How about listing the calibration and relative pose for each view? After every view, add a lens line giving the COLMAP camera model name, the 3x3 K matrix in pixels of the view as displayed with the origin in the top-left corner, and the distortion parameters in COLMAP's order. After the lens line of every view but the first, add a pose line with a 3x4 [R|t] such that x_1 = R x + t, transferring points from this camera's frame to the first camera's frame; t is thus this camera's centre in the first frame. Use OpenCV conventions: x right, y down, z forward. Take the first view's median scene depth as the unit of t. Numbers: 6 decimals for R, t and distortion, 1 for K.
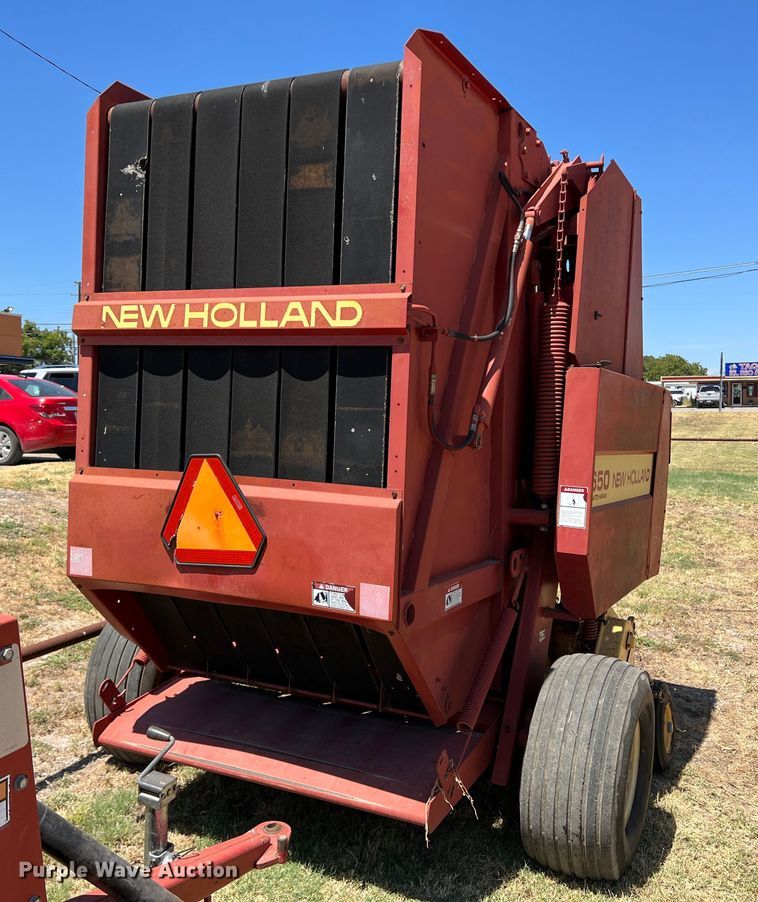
lens RADIAL K [[944.9, 0, 378.9], [0, 944.9, 448.3], [0, 0, 1]] dist [0.063384, 0.000000]
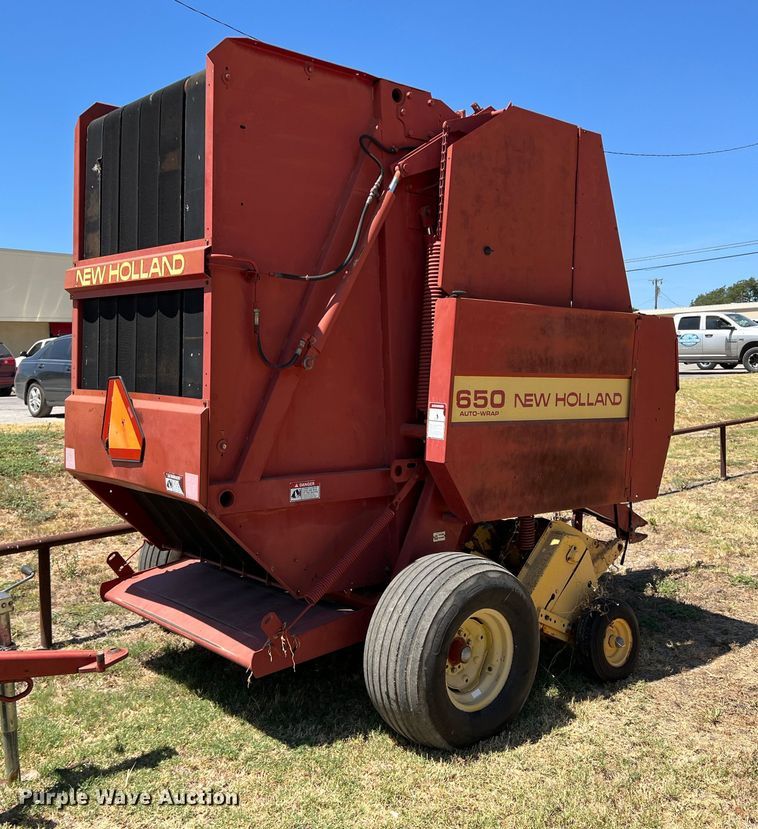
lens RADIAL K [[916.4, 0, 360.1], [0, 916.4, 388.8], [0, 0, 1]] dist [0.095181, 0.000000]
pose [[0.916047, -0.012206, -0.400886, 0.615824], [0.007090, 0.999873, -0.014243, 0.041989], [0.401009, 0.010205, 0.916017, -0.047657]]
